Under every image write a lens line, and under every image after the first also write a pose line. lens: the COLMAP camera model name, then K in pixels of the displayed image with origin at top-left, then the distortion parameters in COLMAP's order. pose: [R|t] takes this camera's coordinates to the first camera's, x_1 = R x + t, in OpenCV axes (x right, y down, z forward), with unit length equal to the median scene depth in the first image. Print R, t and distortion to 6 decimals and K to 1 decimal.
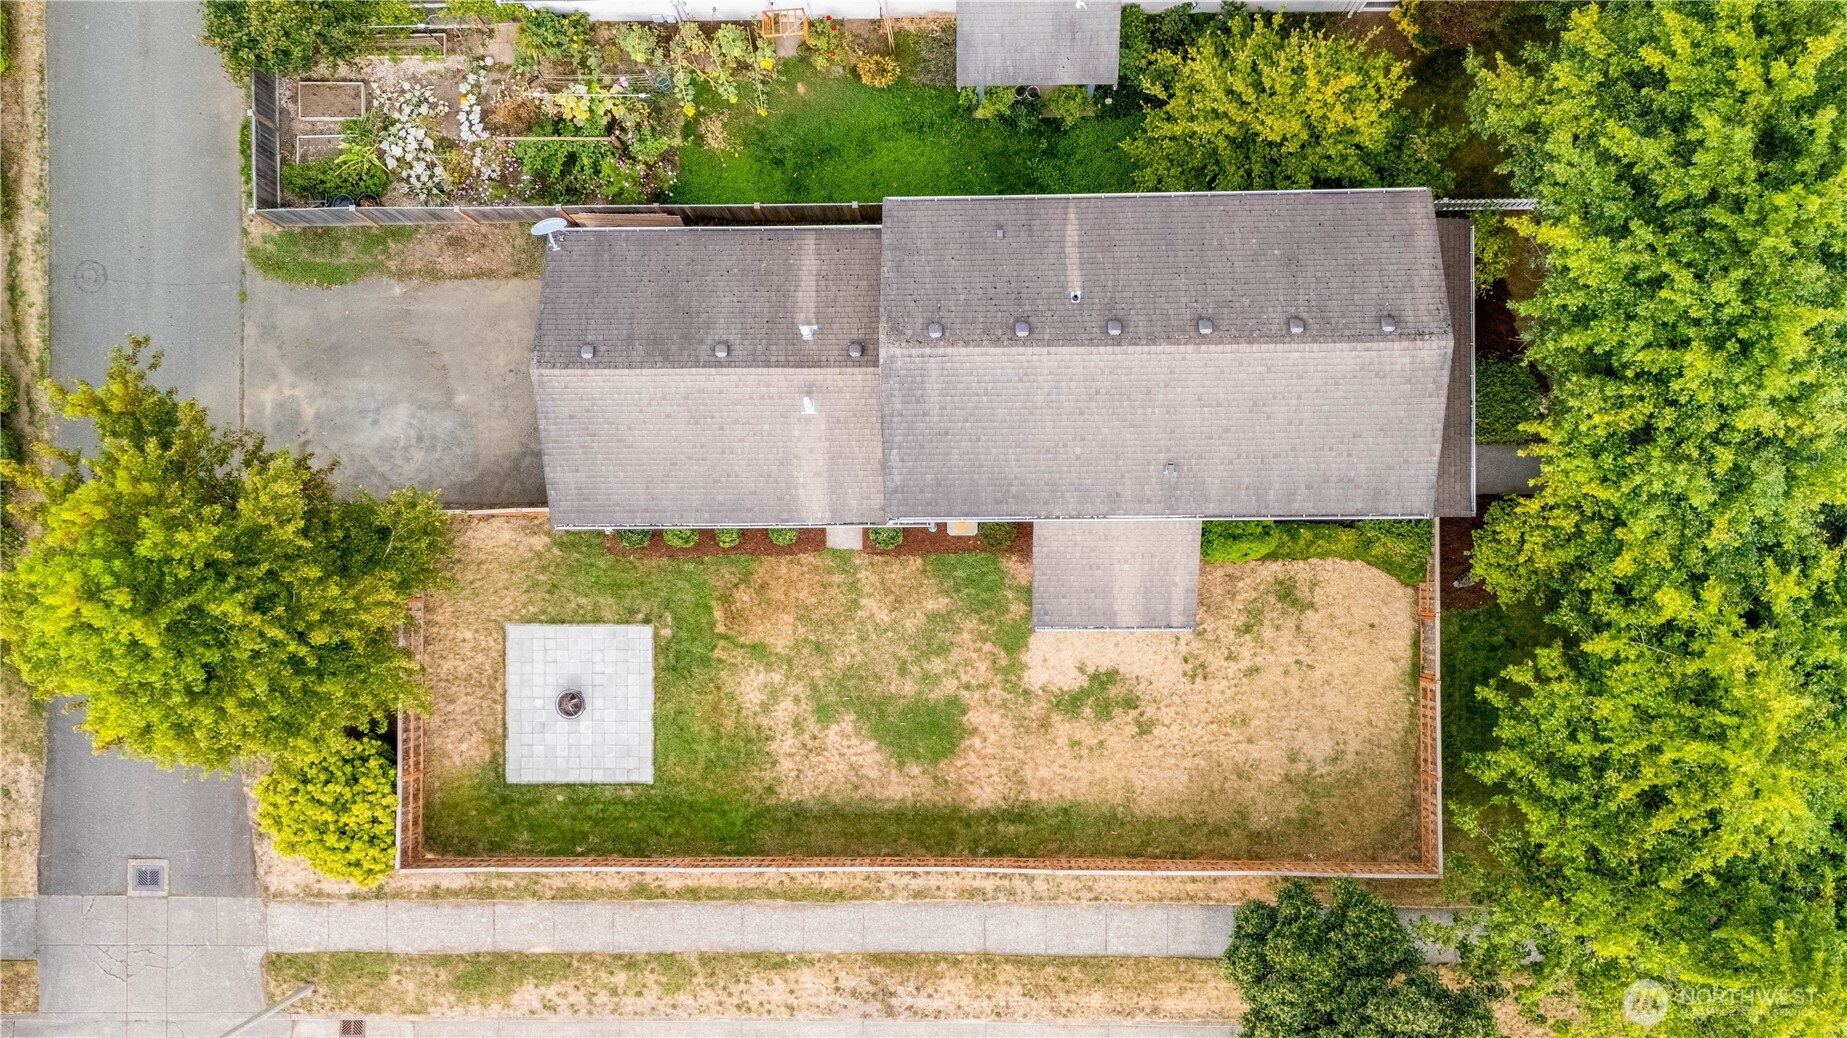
lens RADIAL K [[1356.6, 0, 926.8], [0, 1356.6, 513.0], [0, 0, 1]] dist [0.058135, -0.050150]
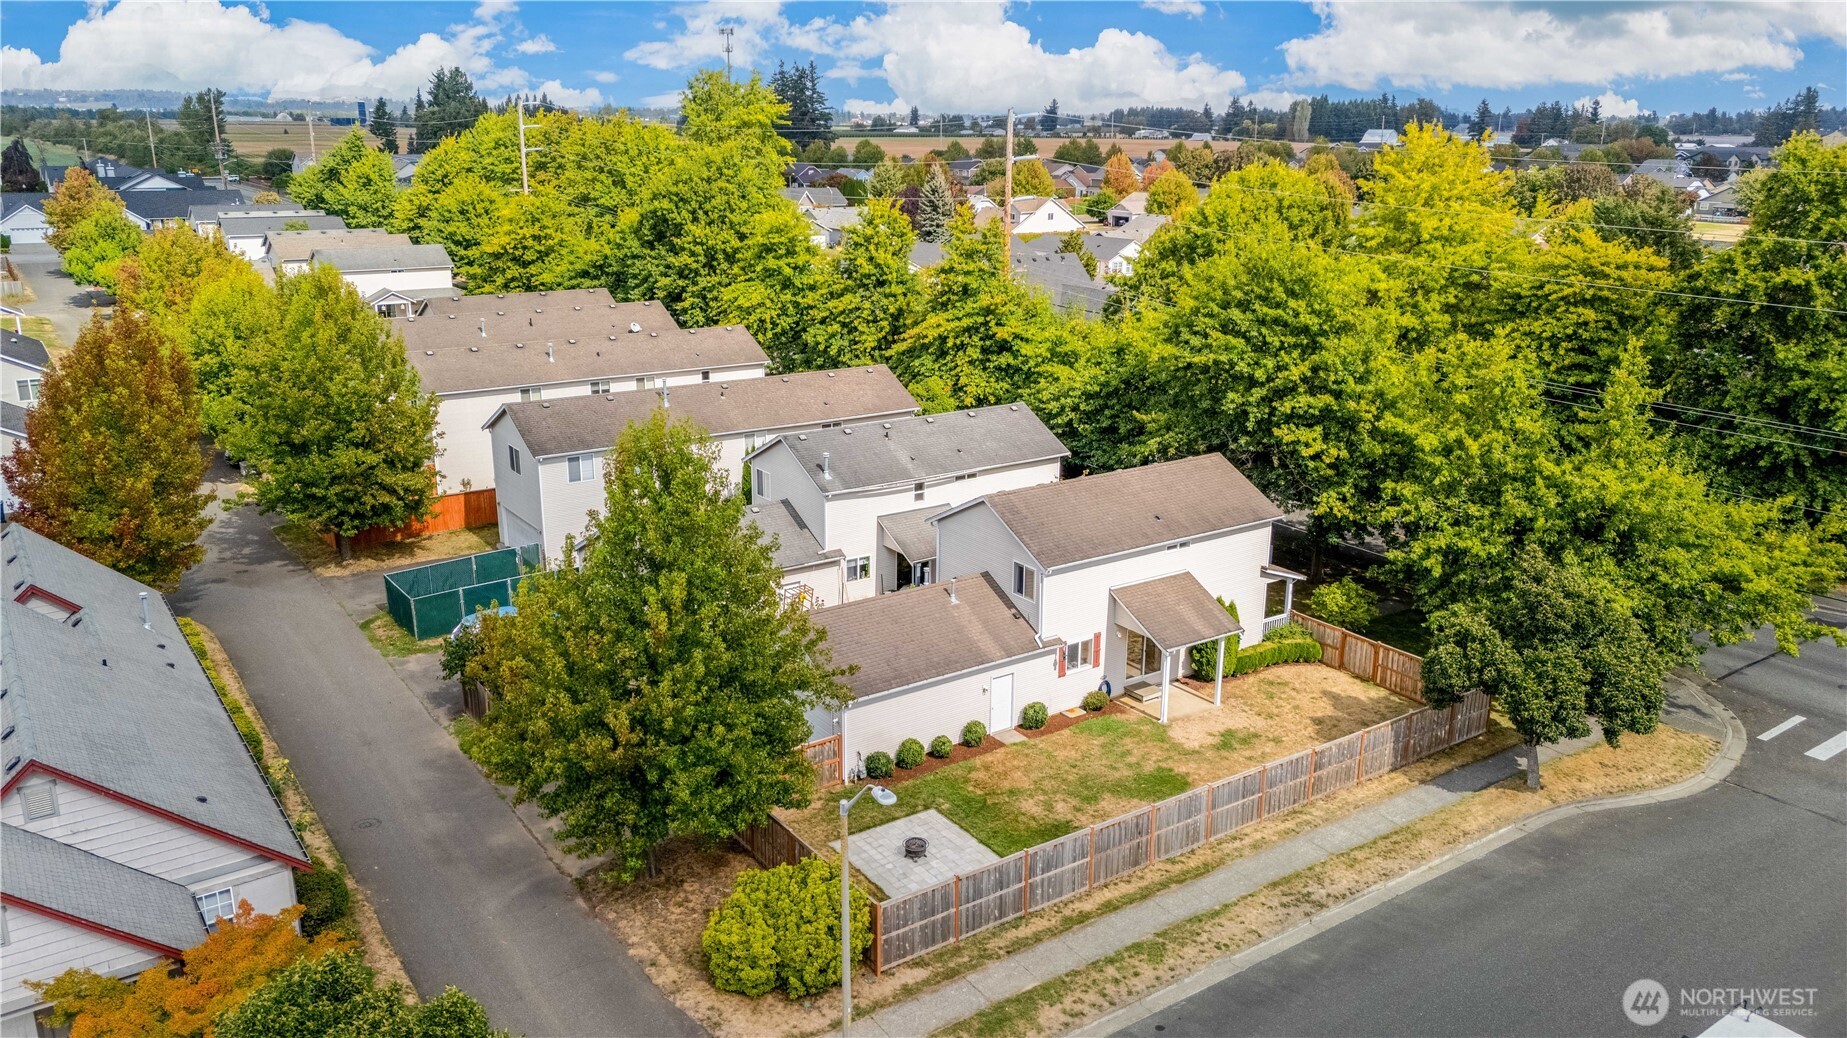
lens RADIAL K [[1364.1, 0, 927.9], [0, 1364.1, 517.9], [0, 0, 1]] dist [0.048840, -0.005437]
pose [[0.819496, -0.131494, 0.557795, -0.844818], [0.571881, 0.250691, -0.781093, 0.958796], [-0.037125, 0.959095, 0.280640, 0.416180]]
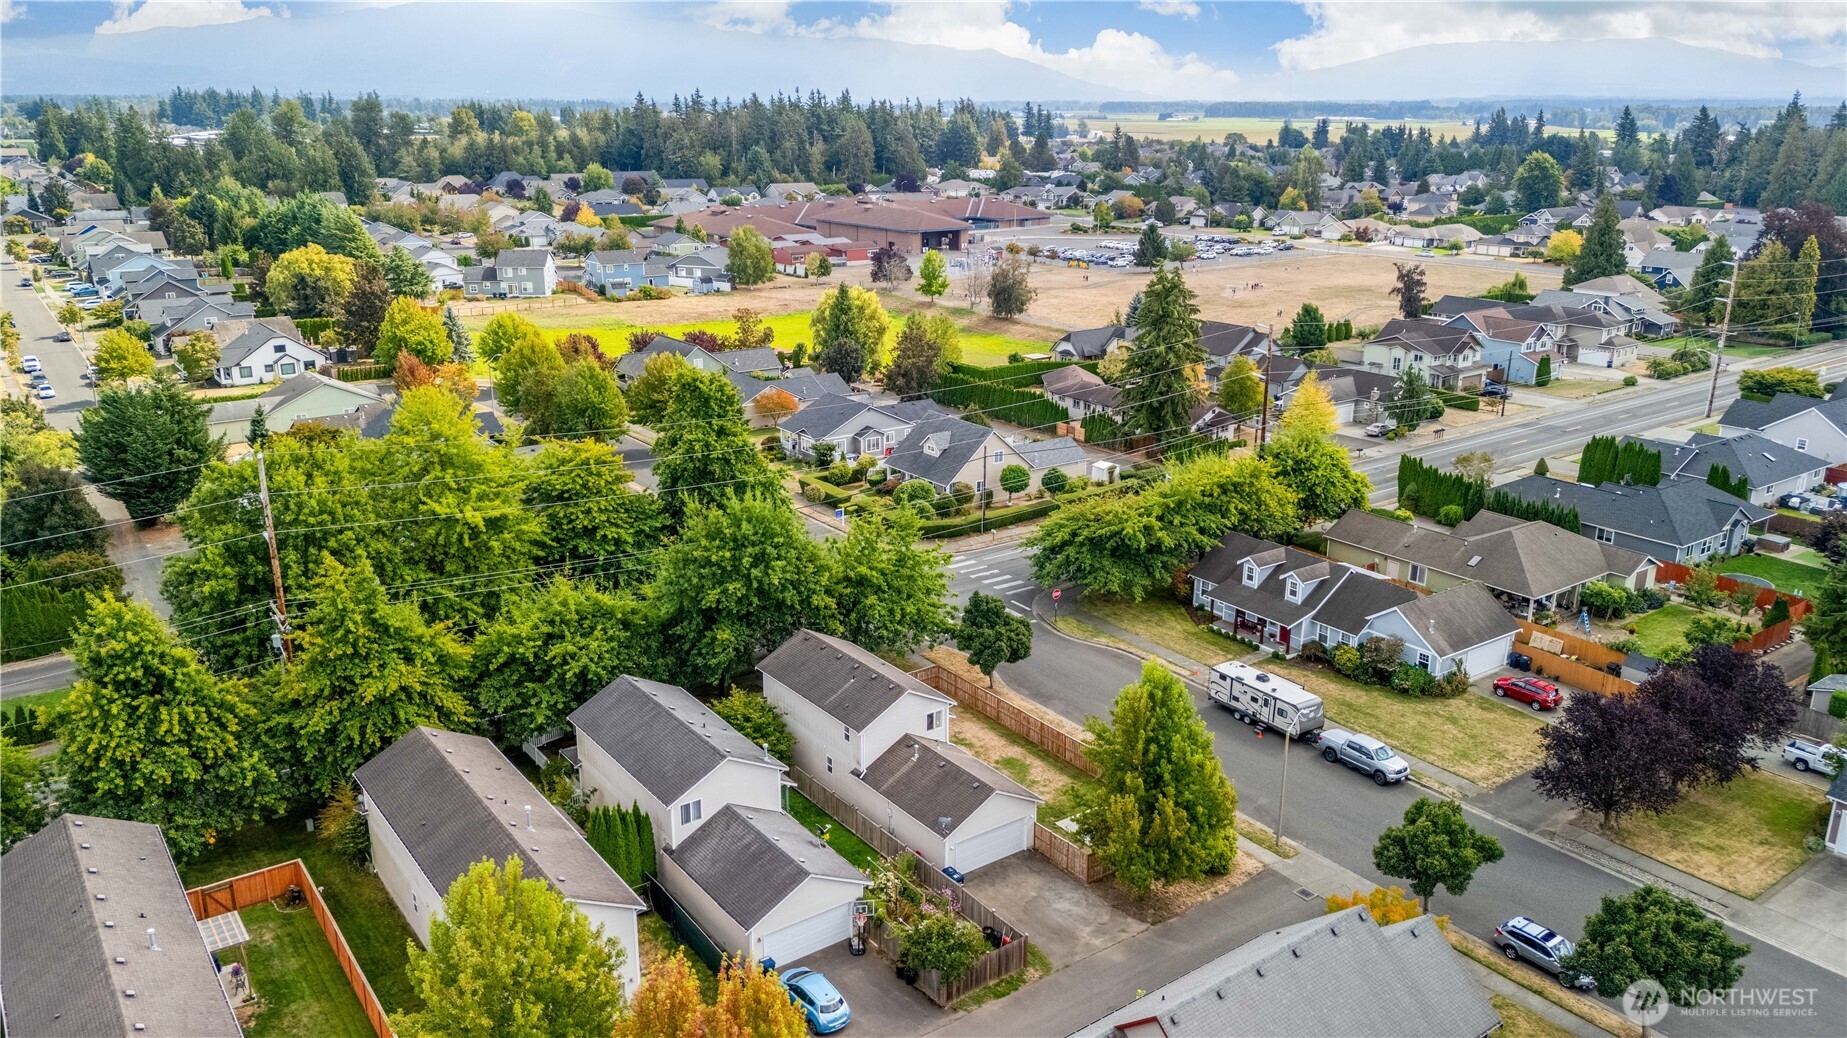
lens RADIAL K [[1356.6, 0, 926.8], [0, 1356.6, 513.0], [0, 0, 1]] dist [0.058135, -0.050150]
pose [[-0.591460, -0.211386, 0.778133, -1.746139], [0.806333, -0.153123, 0.571297, -1.315882], [-0.001614, 0.965334, 0.261014, -0.099213]]
